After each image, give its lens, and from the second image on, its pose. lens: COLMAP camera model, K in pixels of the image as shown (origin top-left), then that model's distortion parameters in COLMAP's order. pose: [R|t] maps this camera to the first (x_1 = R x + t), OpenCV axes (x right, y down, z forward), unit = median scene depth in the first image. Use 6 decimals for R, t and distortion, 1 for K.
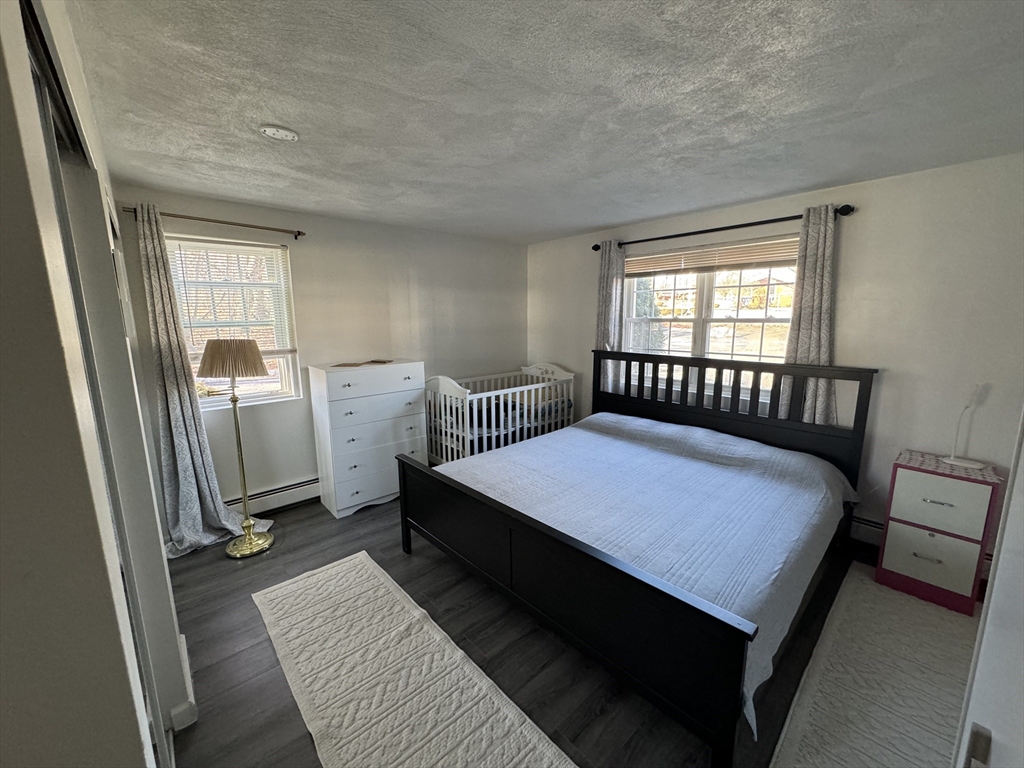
lens RADIAL K [[405.8, 0, 512.2], [0, 405.8, 384.7], [0, 0, 1]] dist [-0.001949, -0.000010]
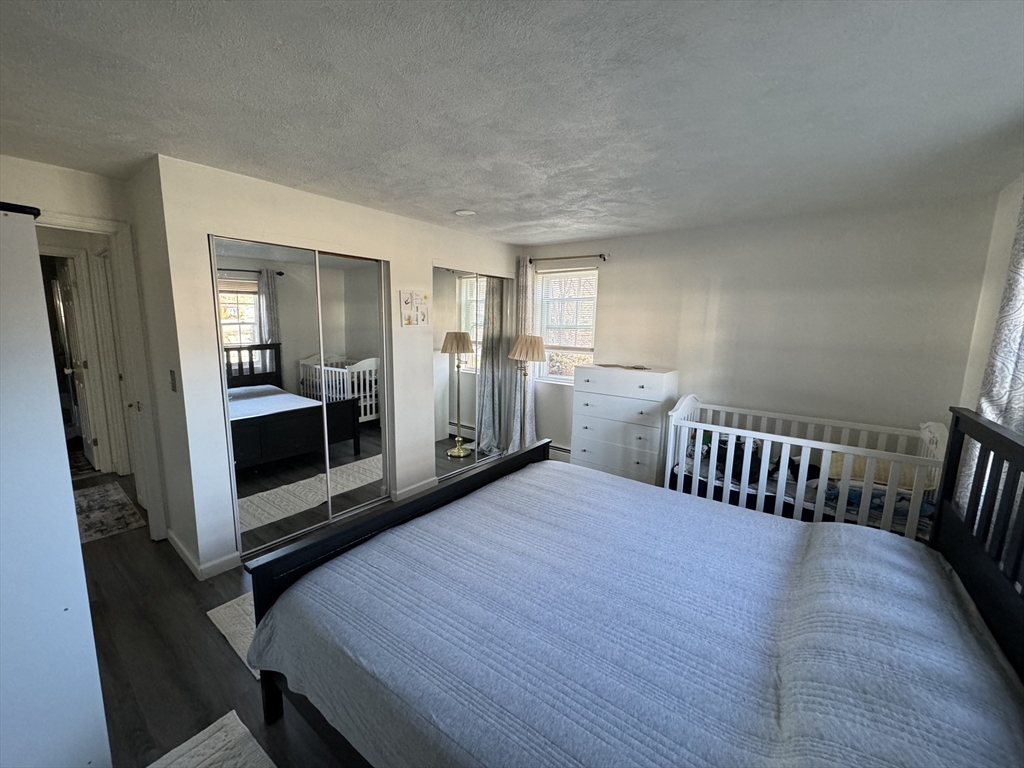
lens RADIAL K [[405.8, 0, 513.5], [0, 405.8, 382.7], [0, 0, 1]] dist [-0.001949, -0.000010]
pose [[0.203267, 0.165195, -0.965087, 0.600877], [-0.184259, 0.974508, 0.127998, -0.090992], [0.961629, 0.151808, 0.228524, 0.450341]]
